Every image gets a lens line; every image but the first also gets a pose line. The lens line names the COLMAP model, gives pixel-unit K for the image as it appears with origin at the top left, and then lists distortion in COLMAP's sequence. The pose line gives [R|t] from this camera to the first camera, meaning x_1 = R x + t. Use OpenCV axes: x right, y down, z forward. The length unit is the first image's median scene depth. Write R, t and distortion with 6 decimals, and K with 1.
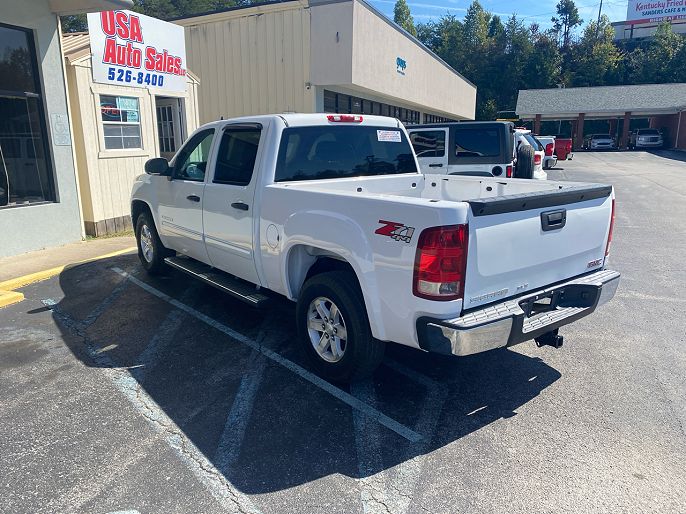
lens RADIAL K [[526.2, 0, 340.7], [0, 526.2, 255.3], [0, 0, 1]] dist [0.046798, -0.060048]
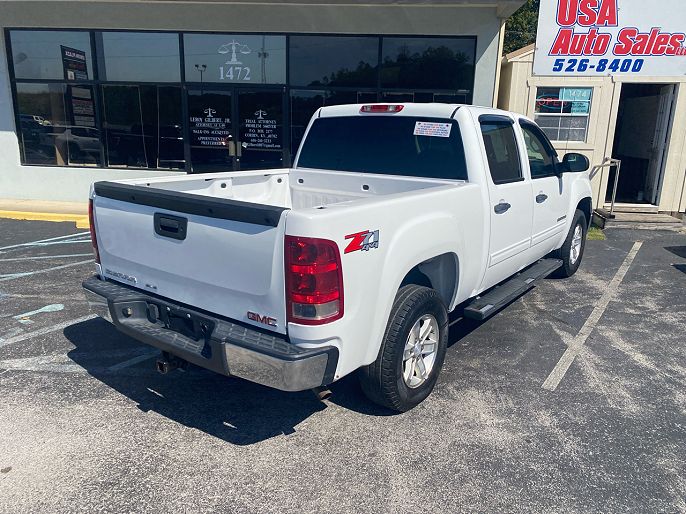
lens RADIAL K [[526.2, 0, 340.7], [0, 526.2, 255.3], [0, 0, 1]] dist [0.046798, -0.060048]
pose [[0.259969, 0.242621, -0.934640, 0.475969], [-0.230351, 0.955558, 0.183979, -0.089742], [0.937739, 0.167466, 0.304303, 0.372708]]
